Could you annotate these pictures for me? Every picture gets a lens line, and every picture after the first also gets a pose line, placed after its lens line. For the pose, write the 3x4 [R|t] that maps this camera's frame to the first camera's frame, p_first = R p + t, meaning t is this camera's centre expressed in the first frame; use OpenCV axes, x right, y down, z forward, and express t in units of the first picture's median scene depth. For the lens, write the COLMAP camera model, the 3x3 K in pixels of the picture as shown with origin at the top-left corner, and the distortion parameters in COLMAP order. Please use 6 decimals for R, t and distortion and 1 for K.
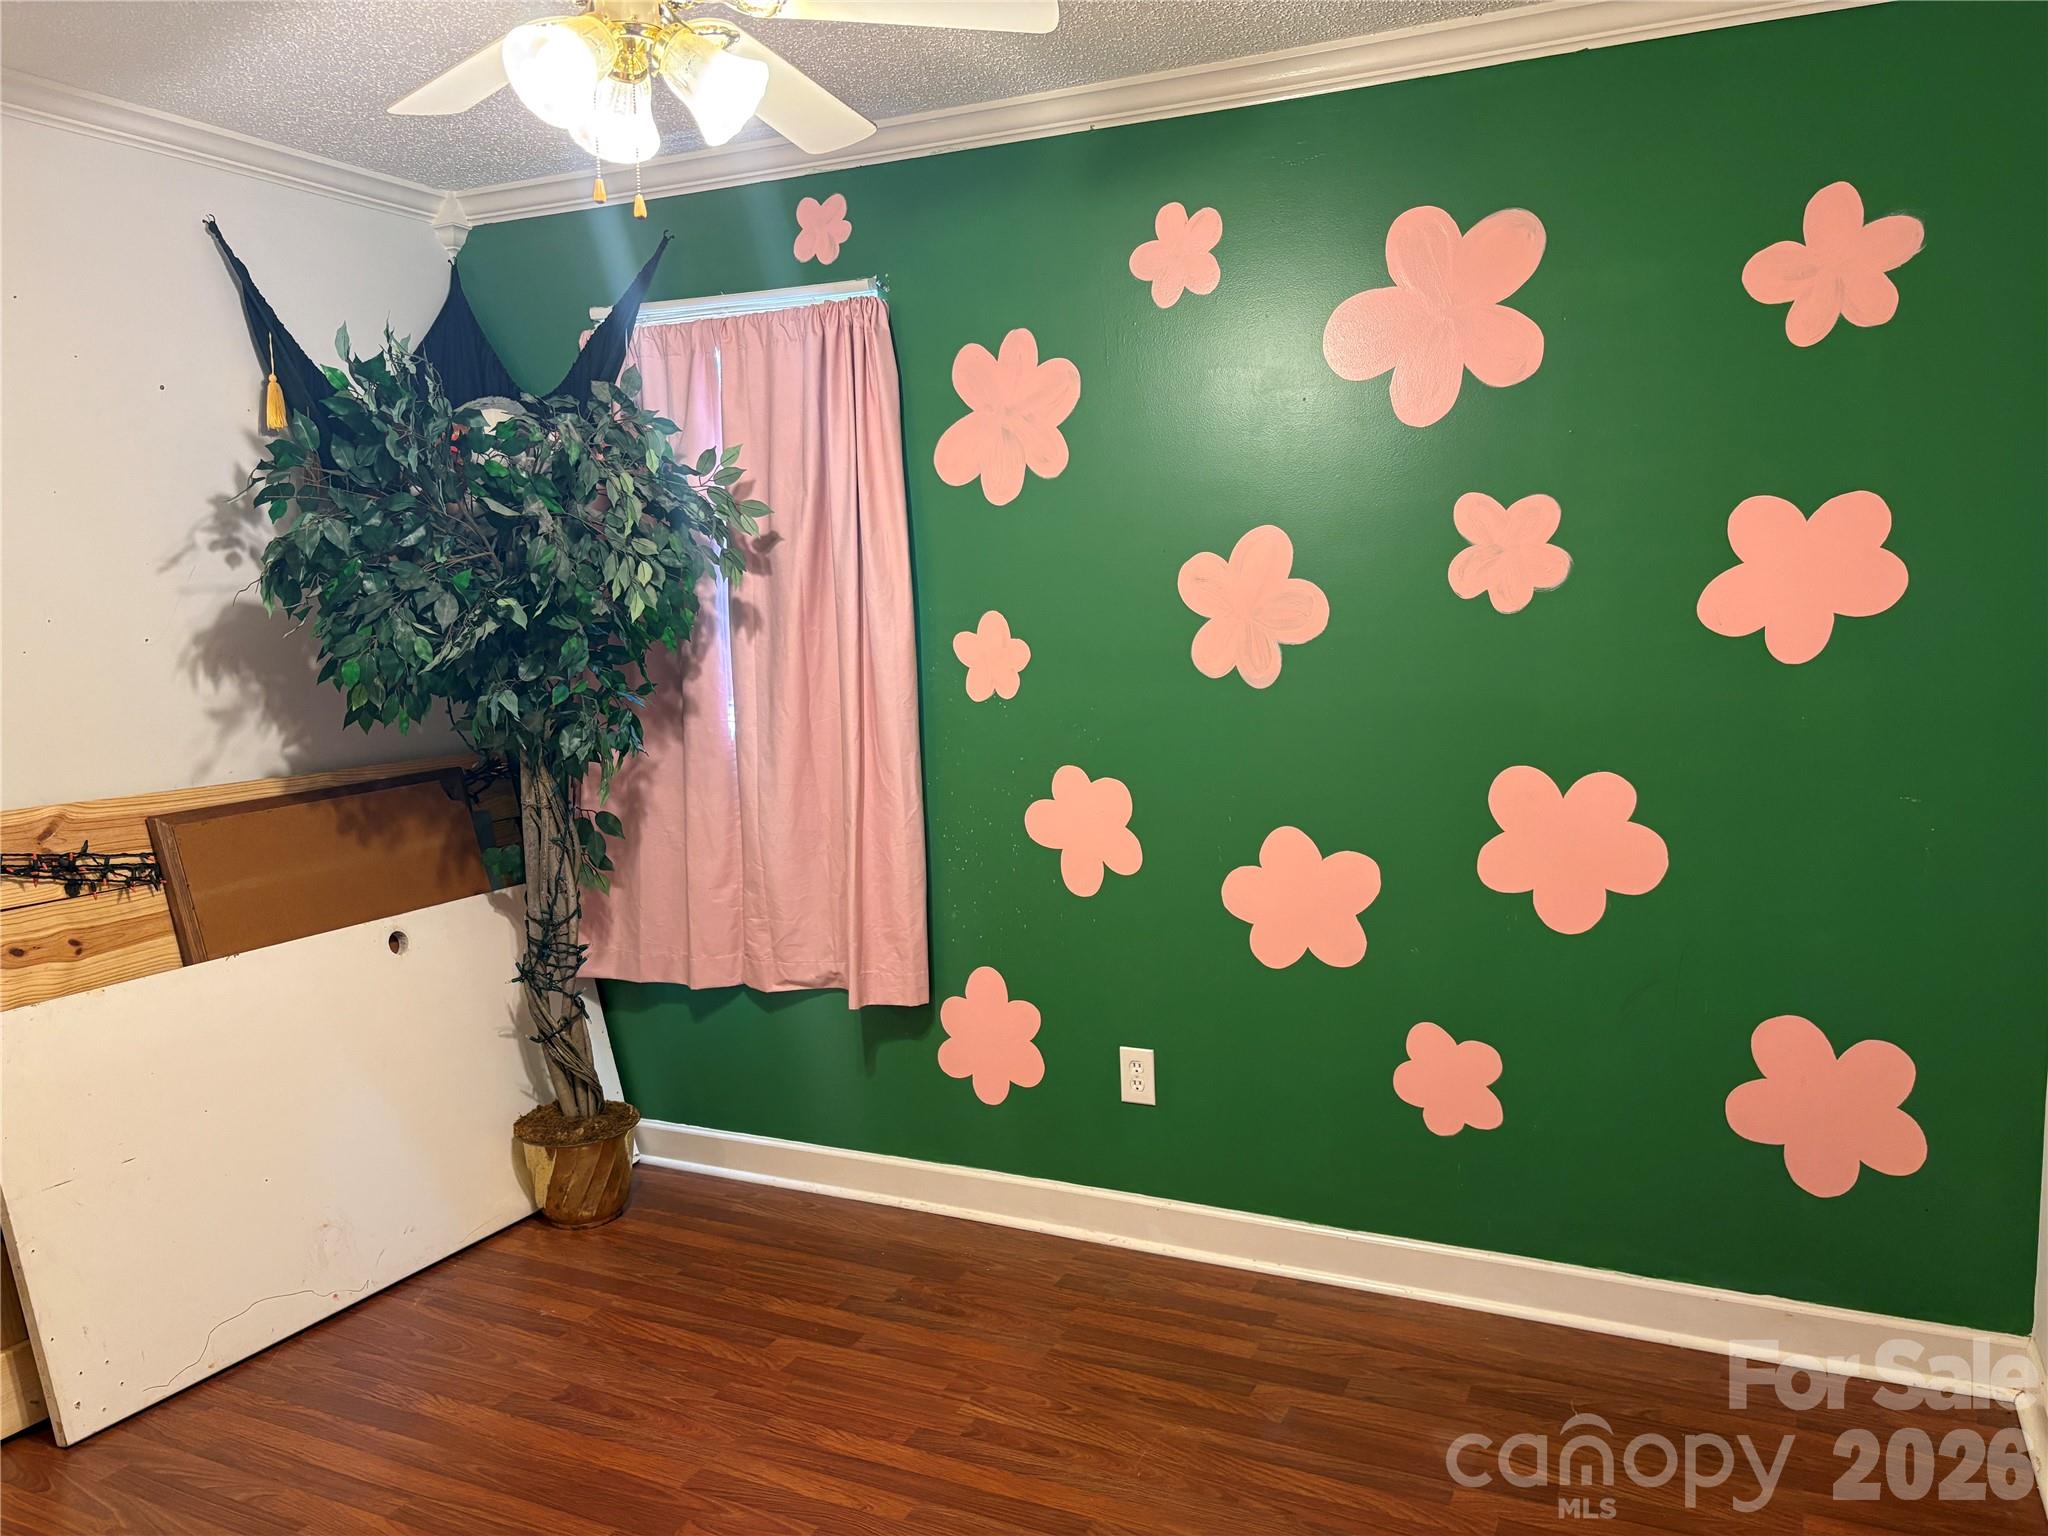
lens RADIAL K [[1557.9, 0, 1024.3], [0, 1557.9, 775.4], [0, 0, 1]] dist [0.110289, -0.231794]
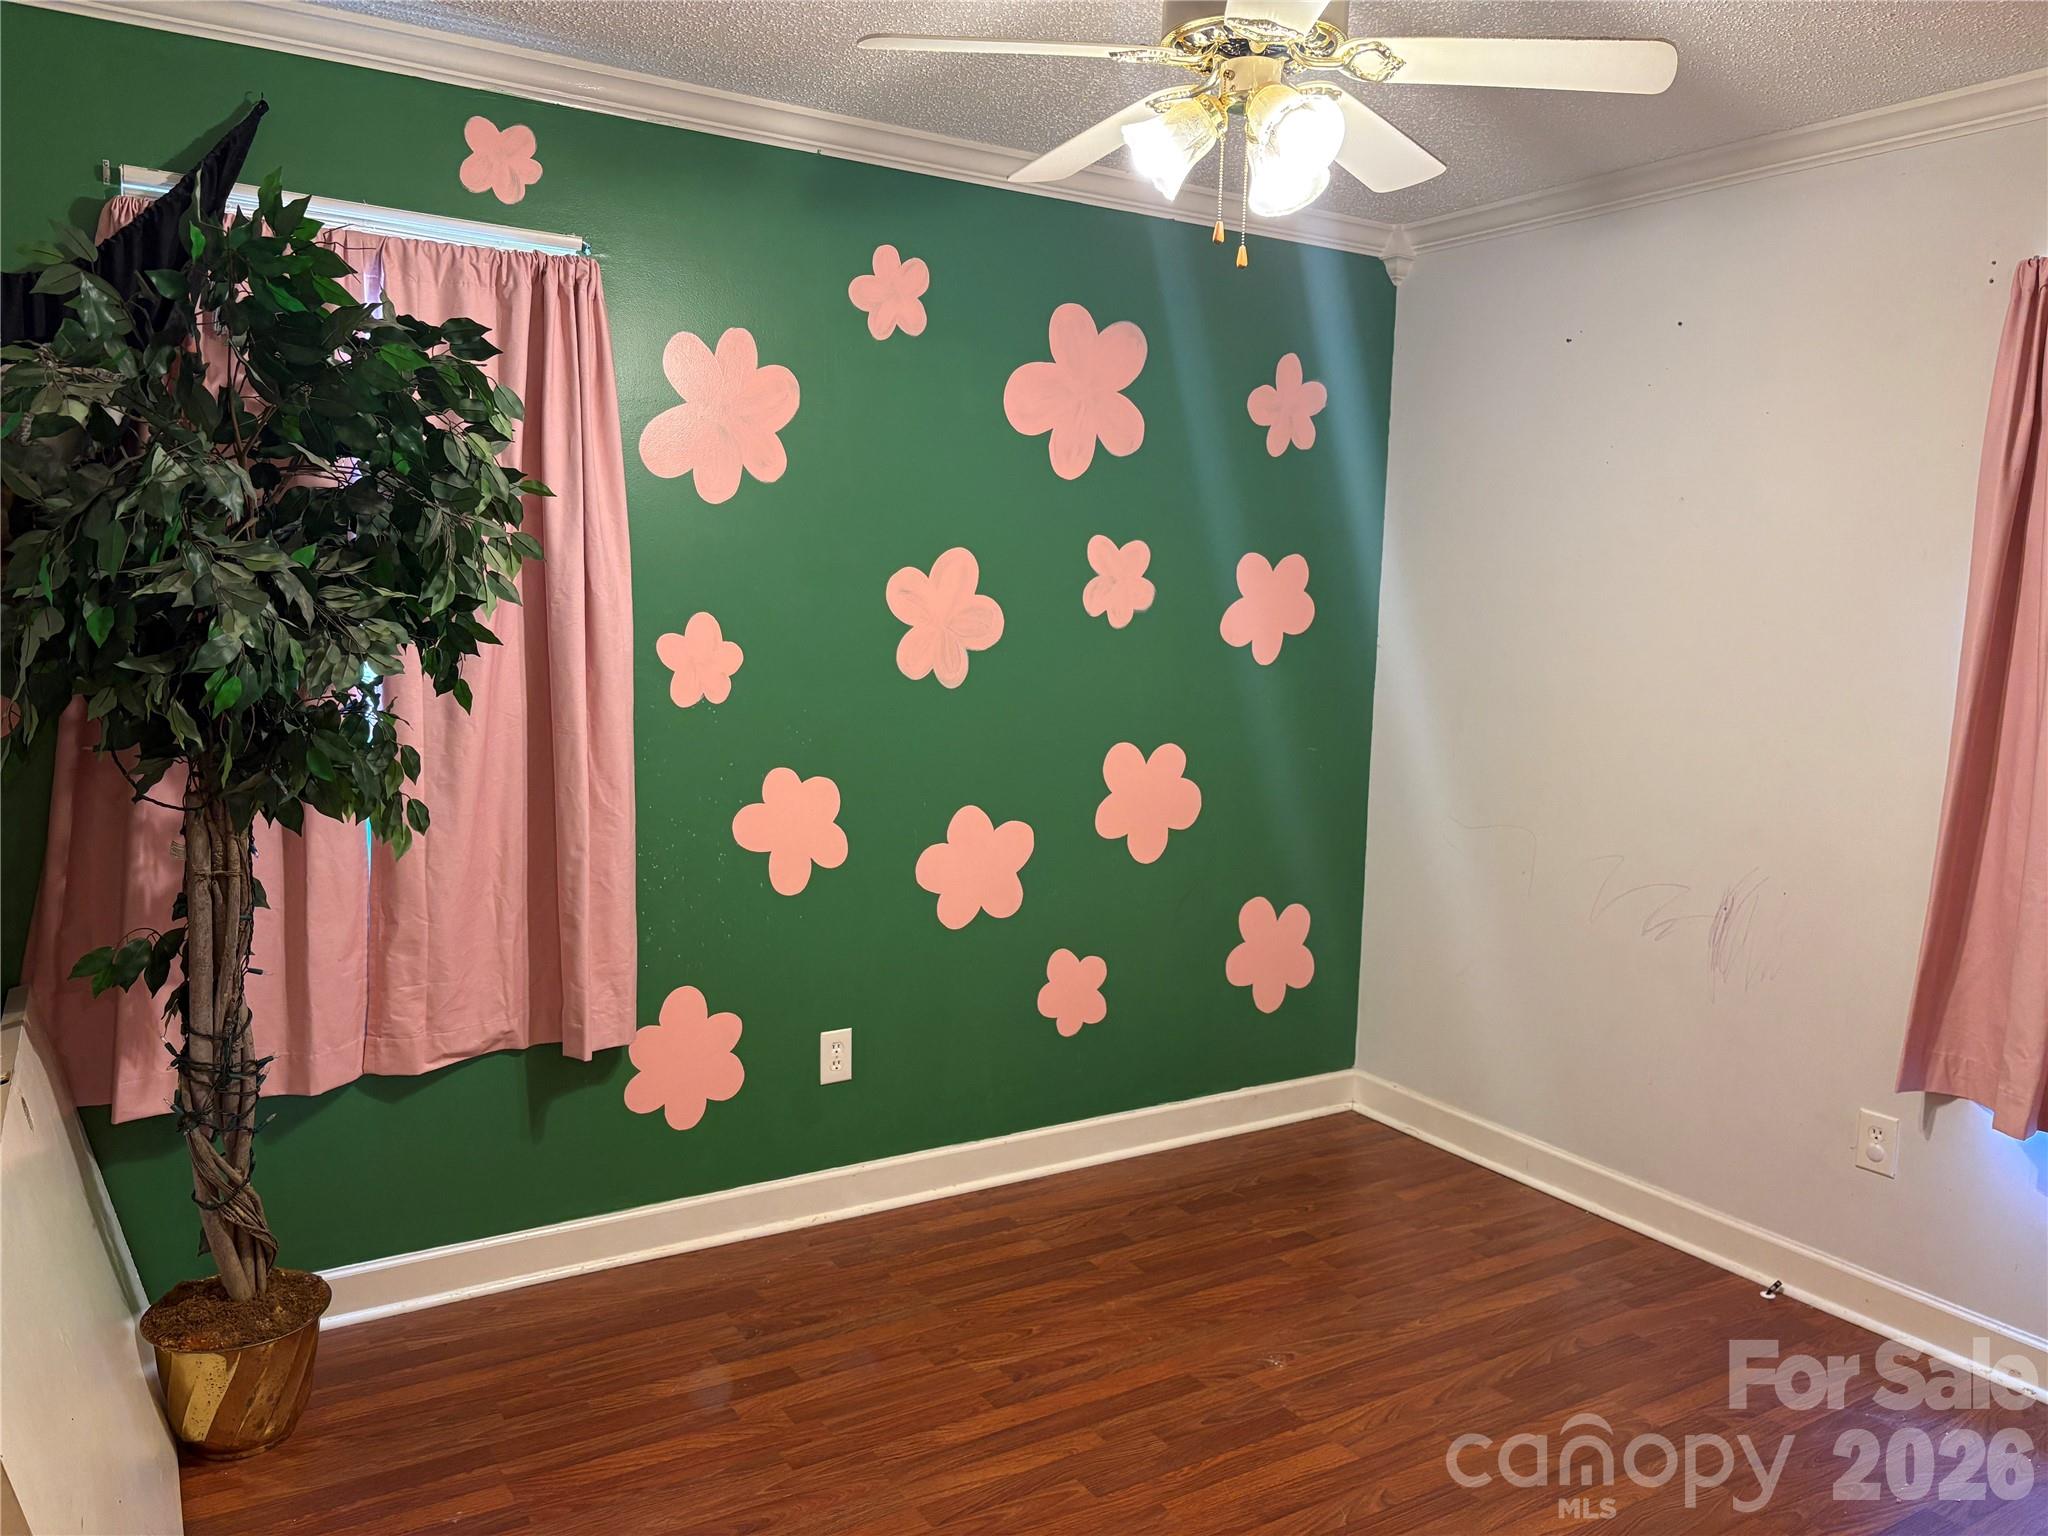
lens RADIAL K [[1550.1, 0, 1029.7], [0, 1550.1, 769.7], [0, 0, 1]] dist [0.172606, -0.472726]
pose [[0.526465, -0.066033, 0.847628, -0.781748], [0.059783, 0.997387, 0.040568, -0.038242], [-0.848092, 0.029316, 0.529037, 0.342589]]
